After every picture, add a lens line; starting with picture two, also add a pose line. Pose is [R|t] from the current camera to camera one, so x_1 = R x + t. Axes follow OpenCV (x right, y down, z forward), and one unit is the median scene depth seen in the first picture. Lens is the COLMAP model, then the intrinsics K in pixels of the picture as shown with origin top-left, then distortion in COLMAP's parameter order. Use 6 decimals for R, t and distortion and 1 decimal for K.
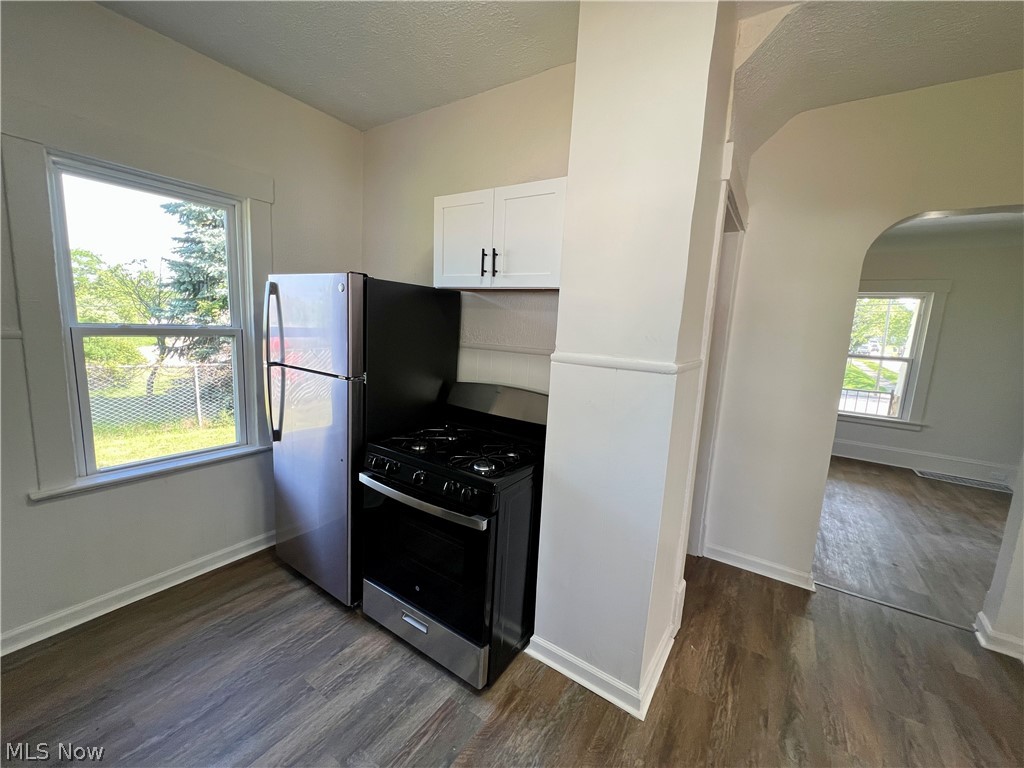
lens RADIAL K [[407.7, 0, 513.9], [0, 407.7, 386.1], [0, 0, 1]] dist [-0.000601, -0.000171]
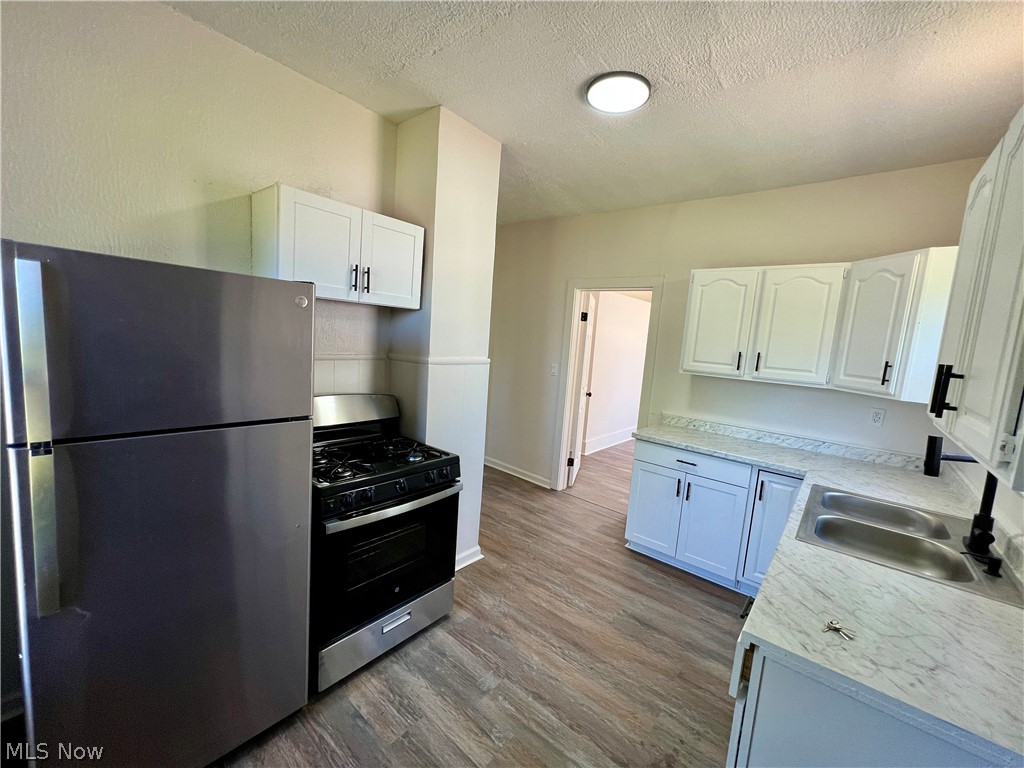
lens RADIAL K [[407.7, 0, 511.8], [0, 407.7, 382.3], [0, 0, 1]] dist [-0.000601, -0.000171]
pose [[0.116916, -0.158130, 0.980472, -1.261073], [0.084522, 0.985245, 0.148821, -0.188360], [-0.989539, 0.065472, 0.128556, 0.572351]]
